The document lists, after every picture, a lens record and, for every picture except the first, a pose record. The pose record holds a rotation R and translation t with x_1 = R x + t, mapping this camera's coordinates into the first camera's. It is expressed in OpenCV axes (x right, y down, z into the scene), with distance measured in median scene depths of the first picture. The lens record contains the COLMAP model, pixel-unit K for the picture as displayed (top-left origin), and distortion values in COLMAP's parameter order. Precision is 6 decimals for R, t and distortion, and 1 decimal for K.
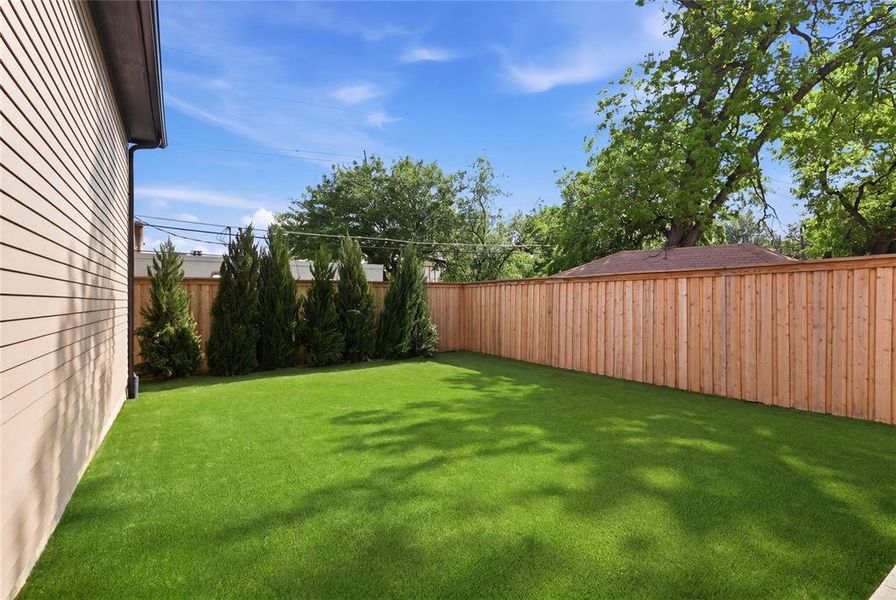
lens RADIAL K [[414.7, 0, 451.8], [0, 414.7, 298.6], [0, 0, 1]] dist [-0.001272, -0.002817]
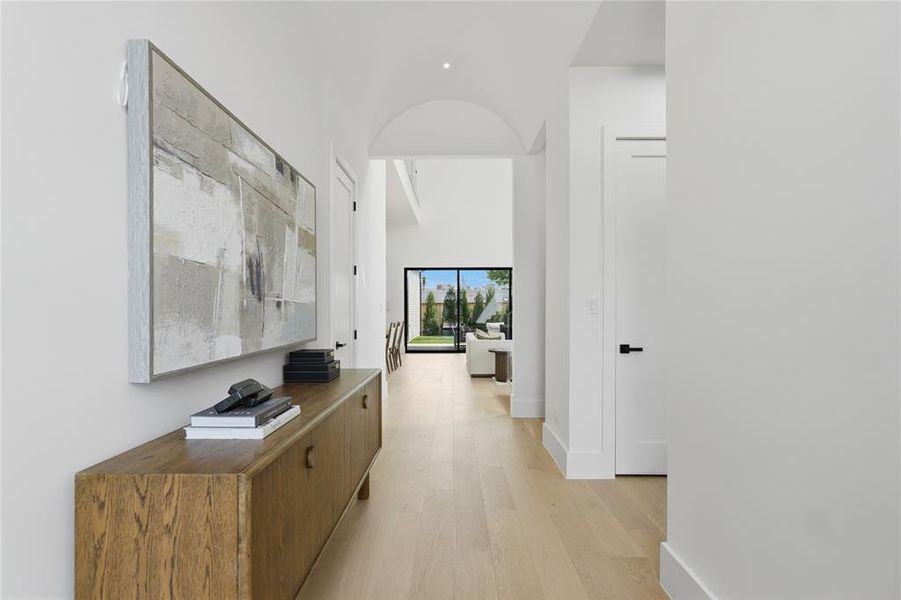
lens RADIAL K [[417.0, 0, 450.1], [0, 417.0, 305.1], [0, 0, 1]] dist [-0.001272, -0.002817]
pose [[0.827071, -0.011997, -0.561970, 1.139216], [0.006808, 0.999913, -0.011326, -0.000365], [0.562057, 0.005541, 0.827080, -1.432126]]
